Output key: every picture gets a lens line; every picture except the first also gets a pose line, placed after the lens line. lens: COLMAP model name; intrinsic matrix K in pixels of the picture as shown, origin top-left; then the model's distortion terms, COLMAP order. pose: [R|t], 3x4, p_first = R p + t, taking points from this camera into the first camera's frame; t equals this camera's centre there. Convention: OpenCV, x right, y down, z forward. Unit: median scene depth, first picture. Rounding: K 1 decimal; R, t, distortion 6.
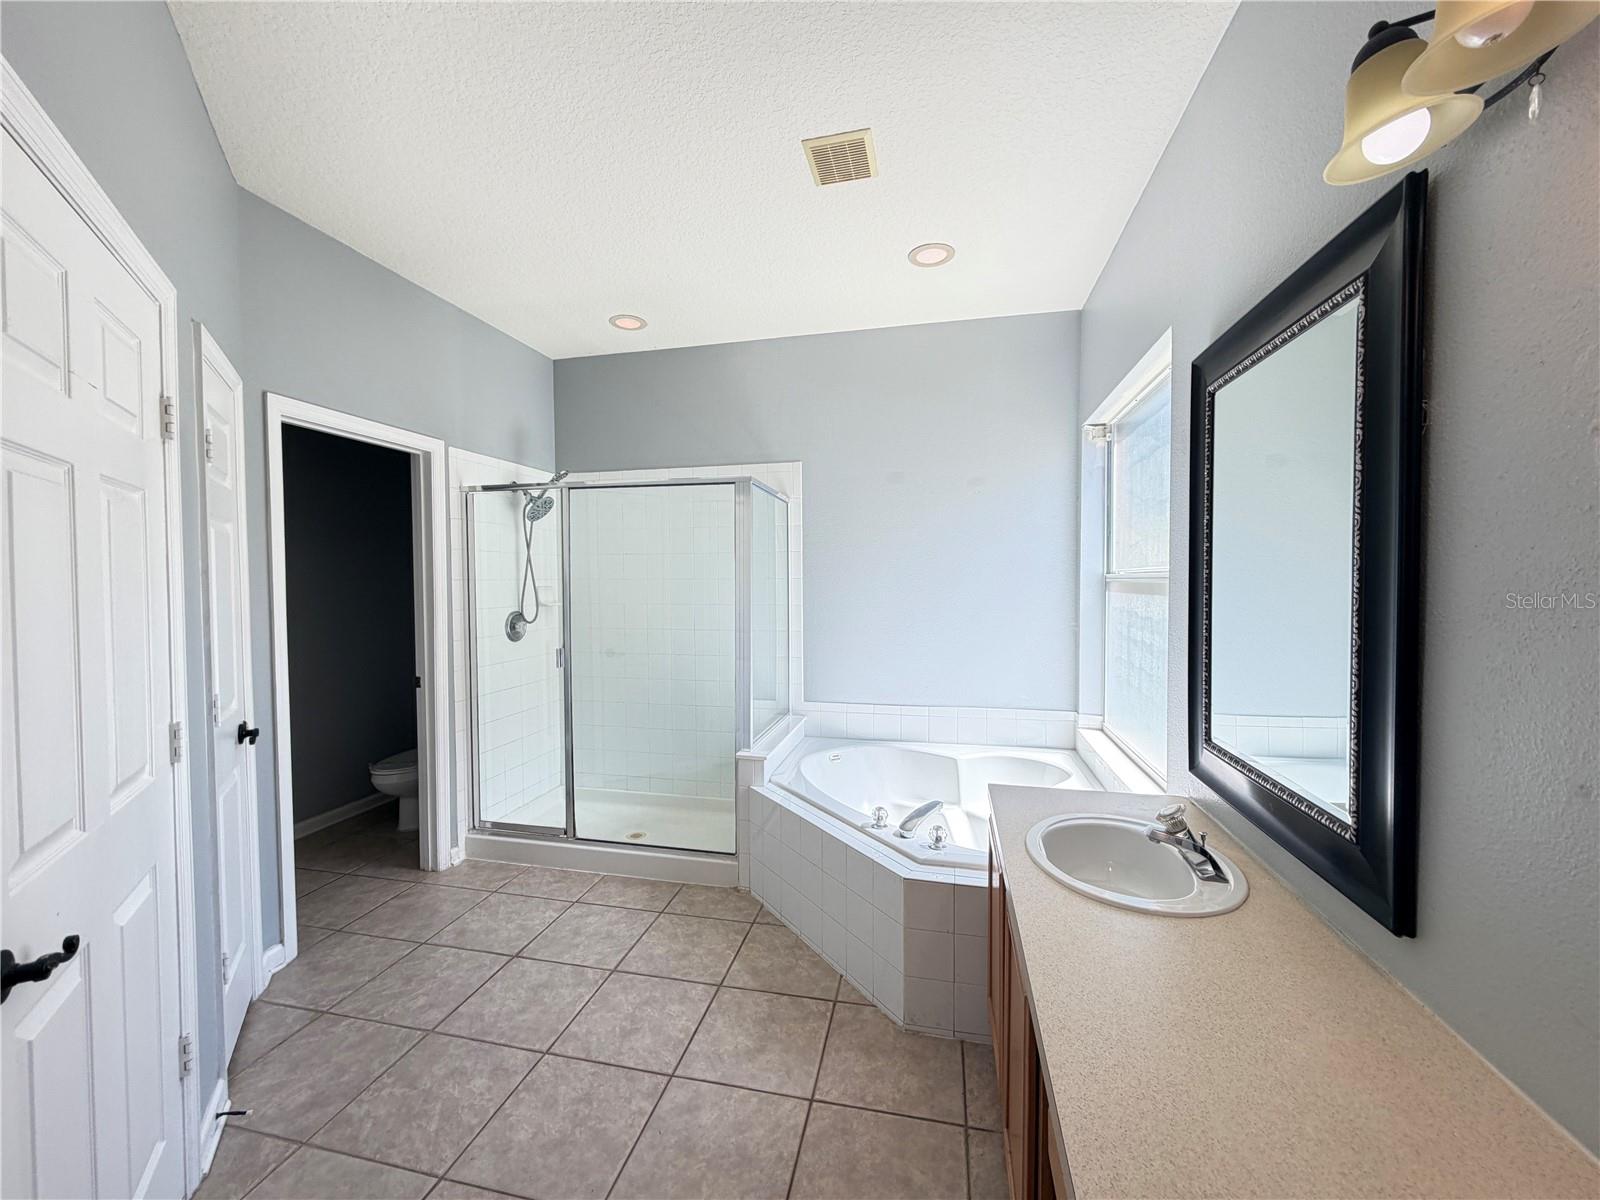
lens RADIAL K [[635.7, 0, 795.9], [0, 635.7, 601.5], [0, 0, 1]] dist [-0.003934, -0.000291]
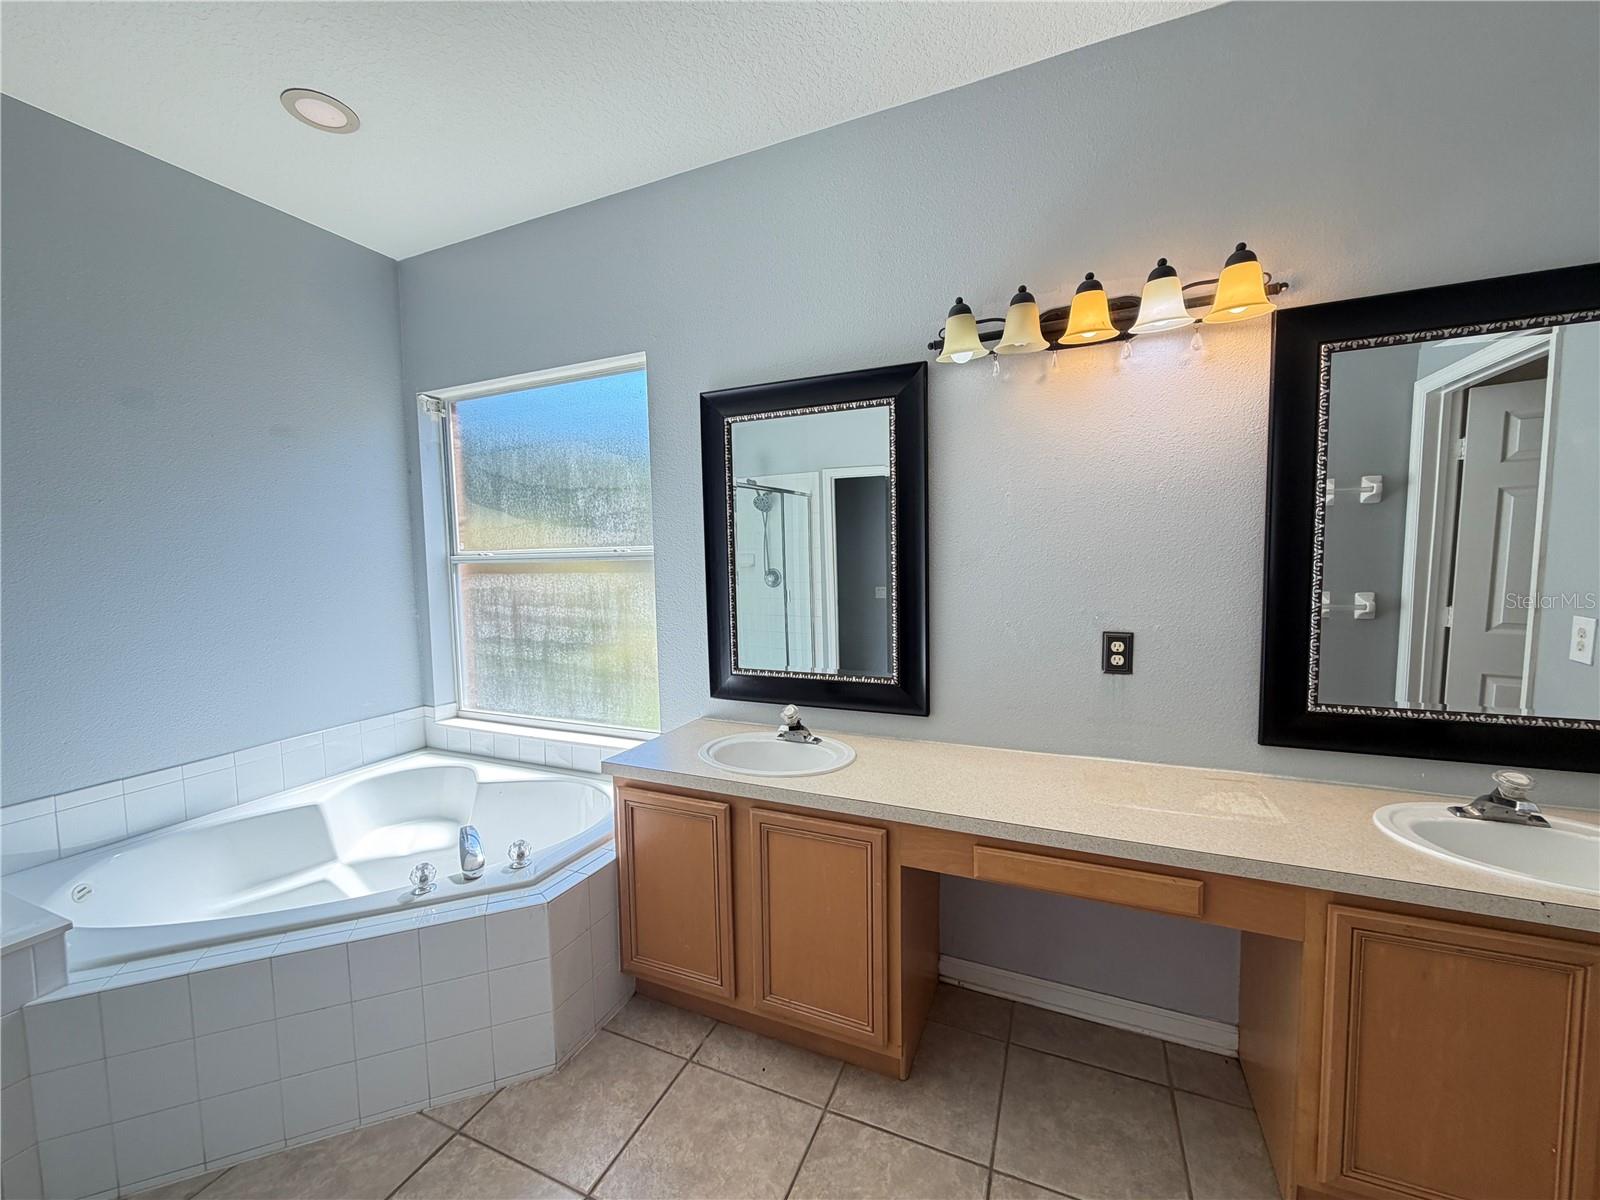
lens RADIAL K [[634.4, 0, 798.7], [0, 634.4, 605.0], [0, 0, 1]] dist [0.001549, 0.000015]
pose [[0.183873, -0.072955, 0.980239, -0.558110], [0.051922, 0.996570, 0.064432, -0.006457], [-0.981578, 0.039048, 0.187031, 0.461944]]
